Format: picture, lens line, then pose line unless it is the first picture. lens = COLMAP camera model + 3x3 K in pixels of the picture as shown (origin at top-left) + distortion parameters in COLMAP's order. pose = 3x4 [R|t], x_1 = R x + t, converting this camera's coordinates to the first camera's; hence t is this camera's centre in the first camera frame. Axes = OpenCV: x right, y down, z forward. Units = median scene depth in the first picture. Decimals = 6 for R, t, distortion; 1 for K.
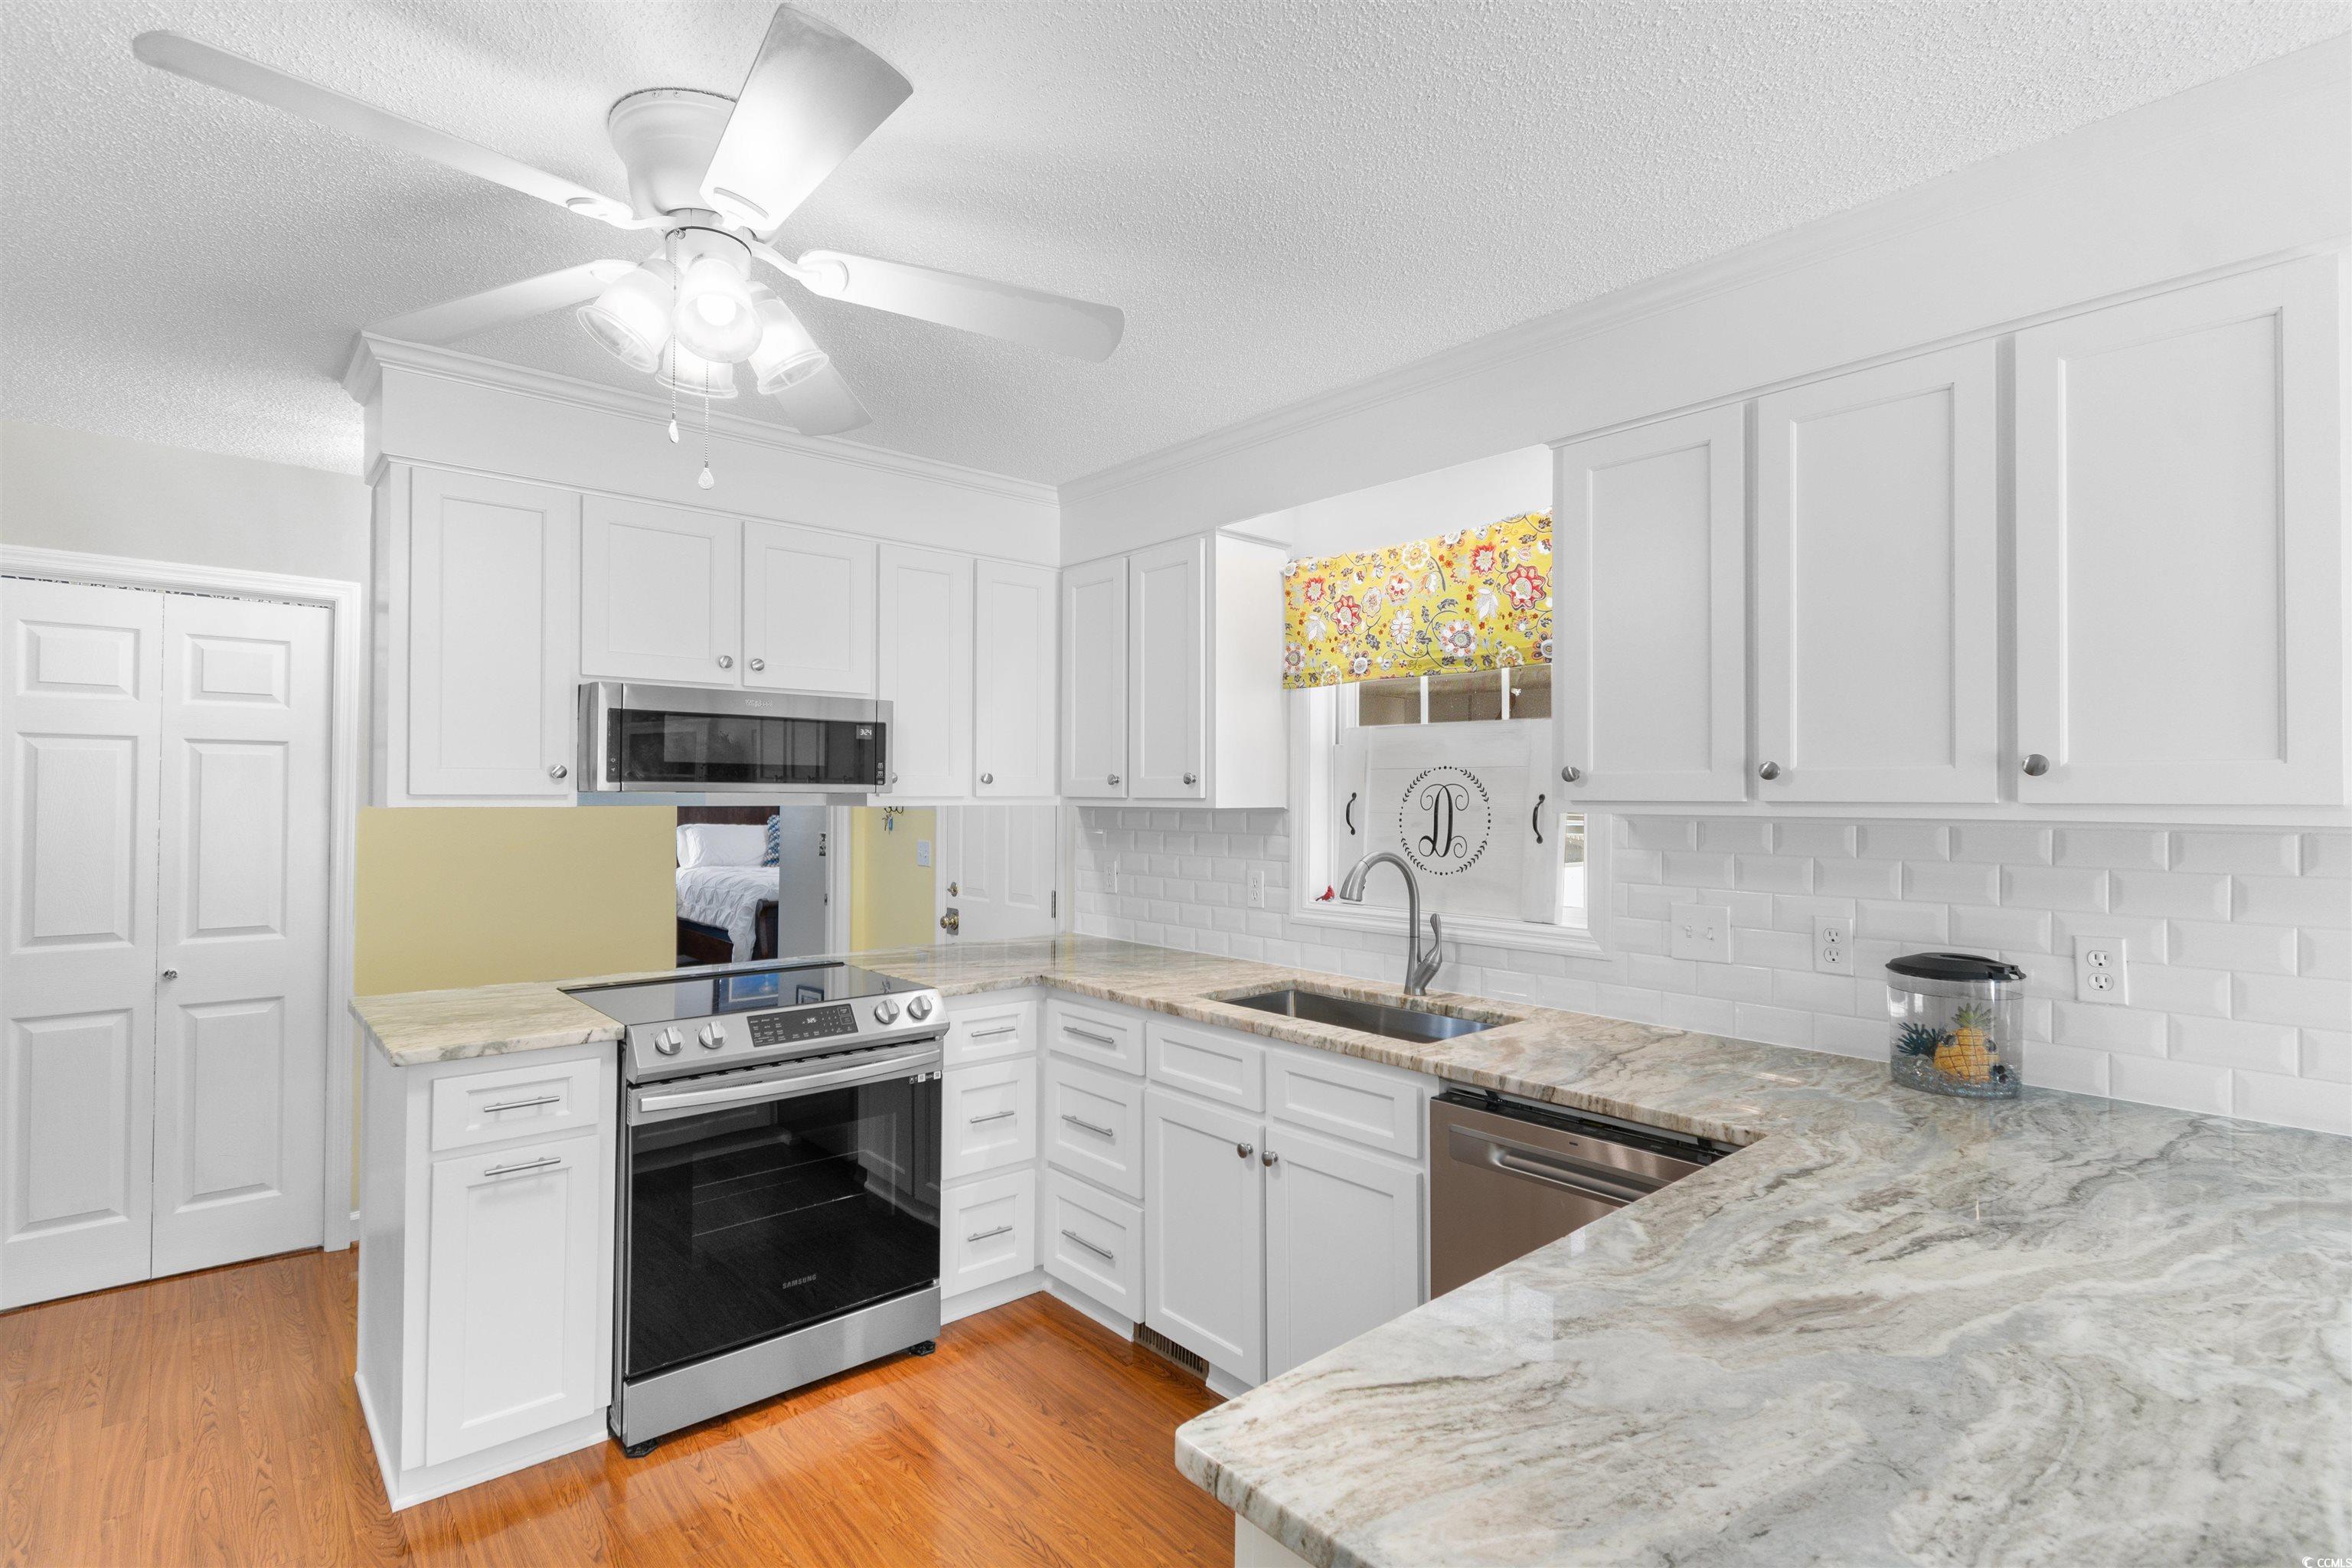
lens RADIAL K [[1126.0, 0, 1176.0], [0, 1126.0, 784.0], [0, 0, 1]] dist [0.002280, 0.000349]
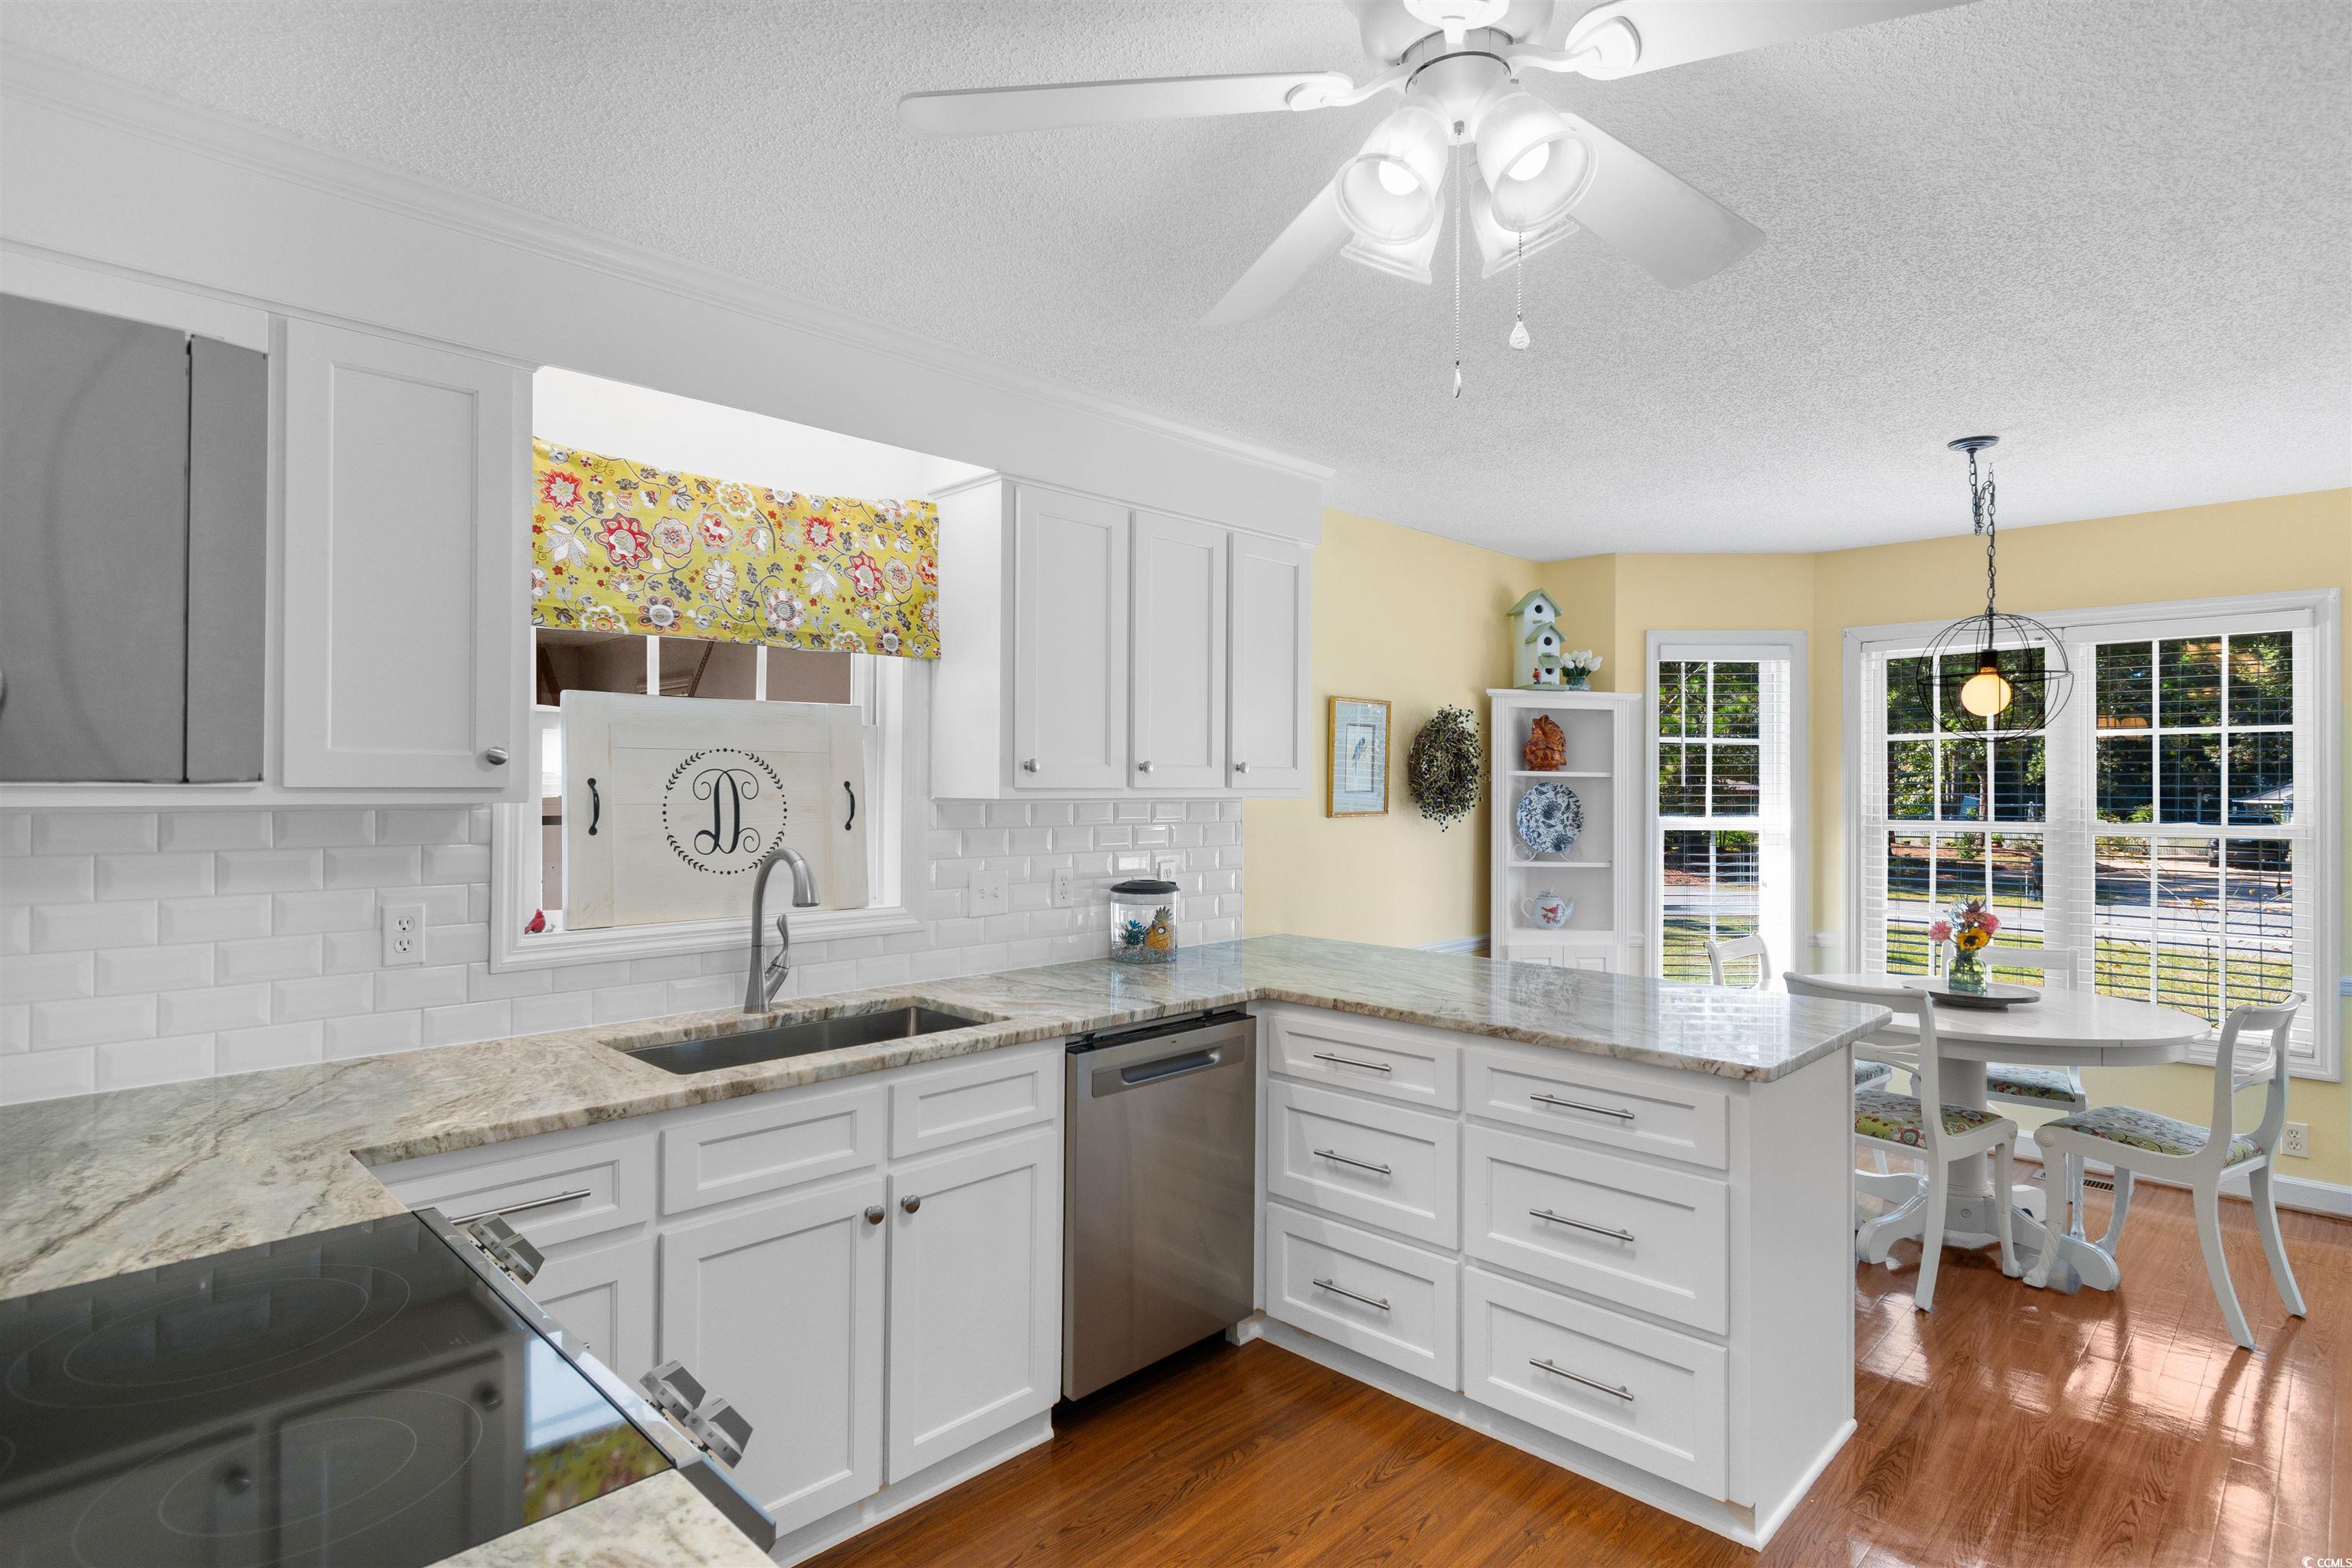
lens RADIAL K [[1178.8, 0, 1176.0], [0, 1178.8, 784.0], [0, 0, 1]] dist [-0.001530, -0.000162]
pose [[-0.069359, -0.001350, 0.997591, -0.707935], [-0.011786, 0.999930, 0.000533, 0.007123], [-0.997522, -0.011721, -0.069370, 0.738273]]
